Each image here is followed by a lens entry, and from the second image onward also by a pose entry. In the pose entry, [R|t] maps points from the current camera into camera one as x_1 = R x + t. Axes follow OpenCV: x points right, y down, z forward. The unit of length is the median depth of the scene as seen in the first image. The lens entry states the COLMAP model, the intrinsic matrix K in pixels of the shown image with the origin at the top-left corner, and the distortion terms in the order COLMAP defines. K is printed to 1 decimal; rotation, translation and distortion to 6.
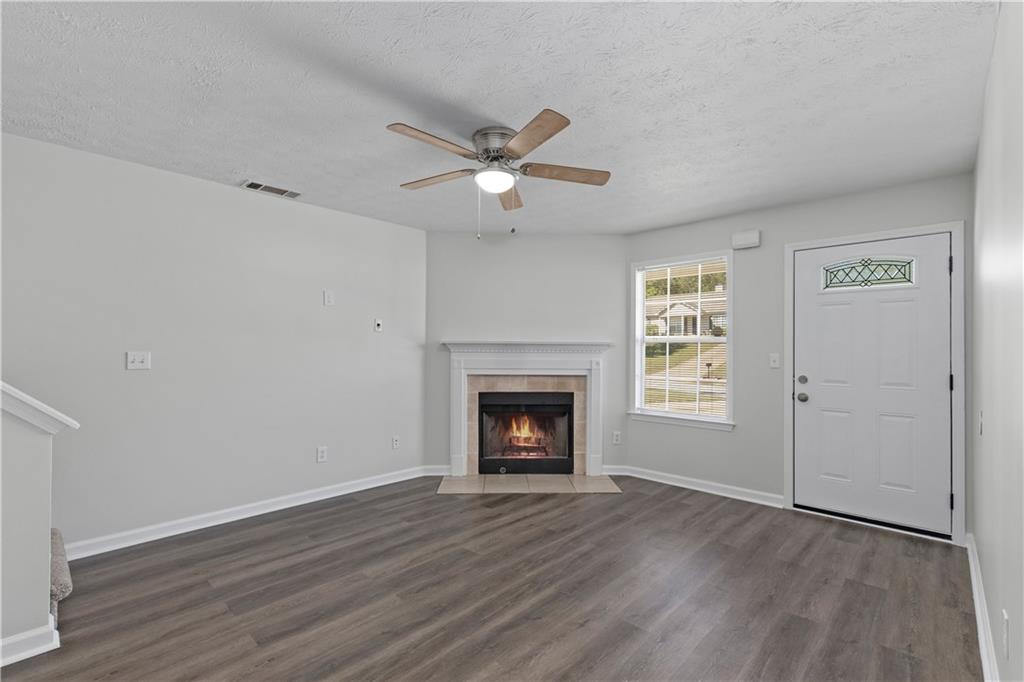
lens RADIAL K [[463.2, 0, 512.0], [0, 463.2, 347.3], [0, 0, 1]] dist [0.003997, 0.000060]
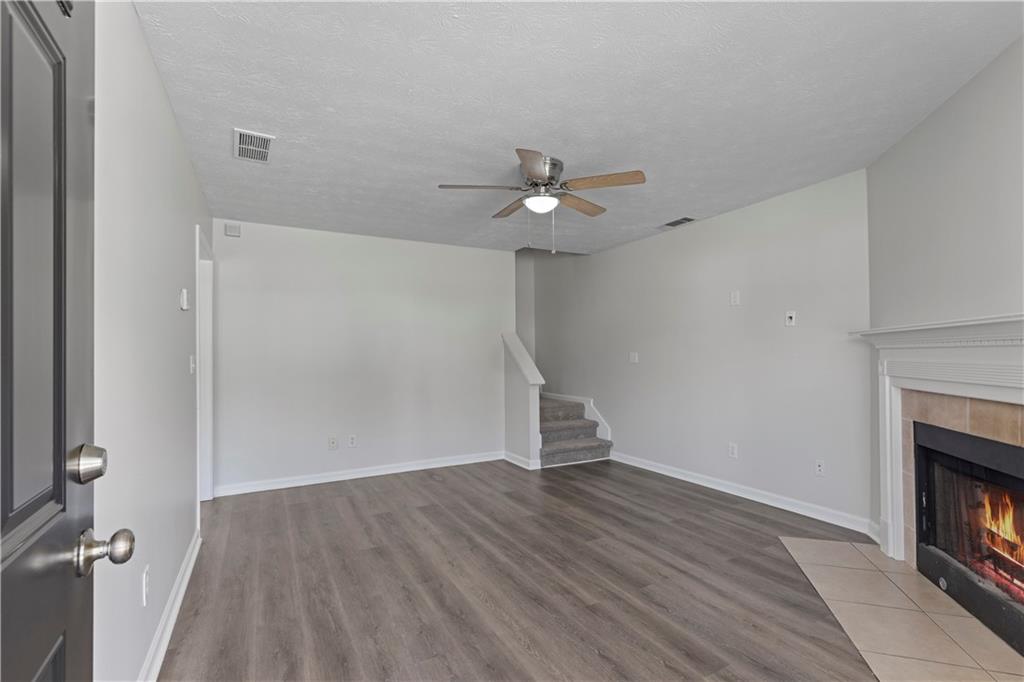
lens RADIAL K [[463.2, 0, 514.9], [0, 463.2, 345.8], [0, 0, 1]] dist [0.003997, 0.000060]
pose [[-0.312405, -0.021156, -0.949713, 0.845413], [0.012976, 0.999564, -0.026535, 0.022744], [0.949860, -0.020614, -0.311994, 1.009086]]
